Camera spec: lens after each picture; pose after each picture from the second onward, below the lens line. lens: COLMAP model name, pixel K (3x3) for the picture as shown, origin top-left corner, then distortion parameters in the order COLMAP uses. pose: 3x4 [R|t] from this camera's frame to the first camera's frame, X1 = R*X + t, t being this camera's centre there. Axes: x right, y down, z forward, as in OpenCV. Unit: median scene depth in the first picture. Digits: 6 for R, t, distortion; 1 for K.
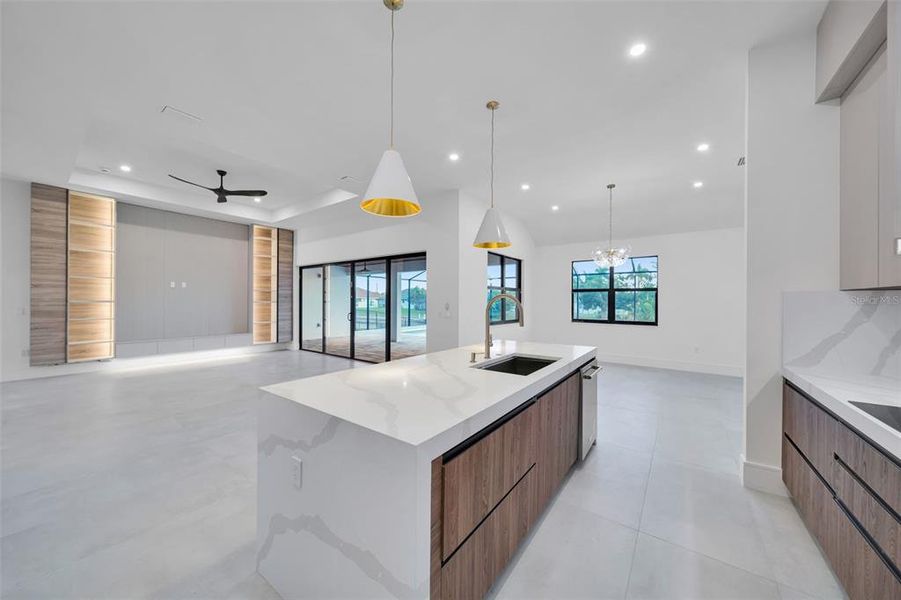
lens RADIAL K [[316.8, 0, 445.0], [0, 316.8, 300.2], [0, 0, 1]] dist [0.000055, 0.000024]
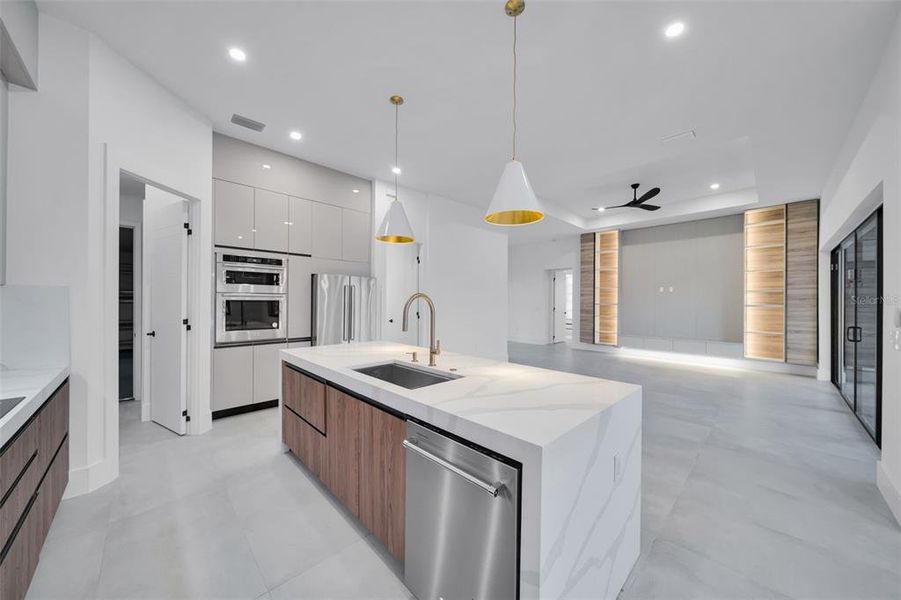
lens RADIAL K [[316.8, 0, 445.0], [0, 316.8, 300.2], [0, 0, 1]] dist [0.000055, 0.000024]
pose [[-0.161834, -0.011762, -0.986748, 0.413452], [-0.003859, 0.999929, -0.011287, 0.004287], [0.986810, 0.001981, -0.161868, 0.463770]]
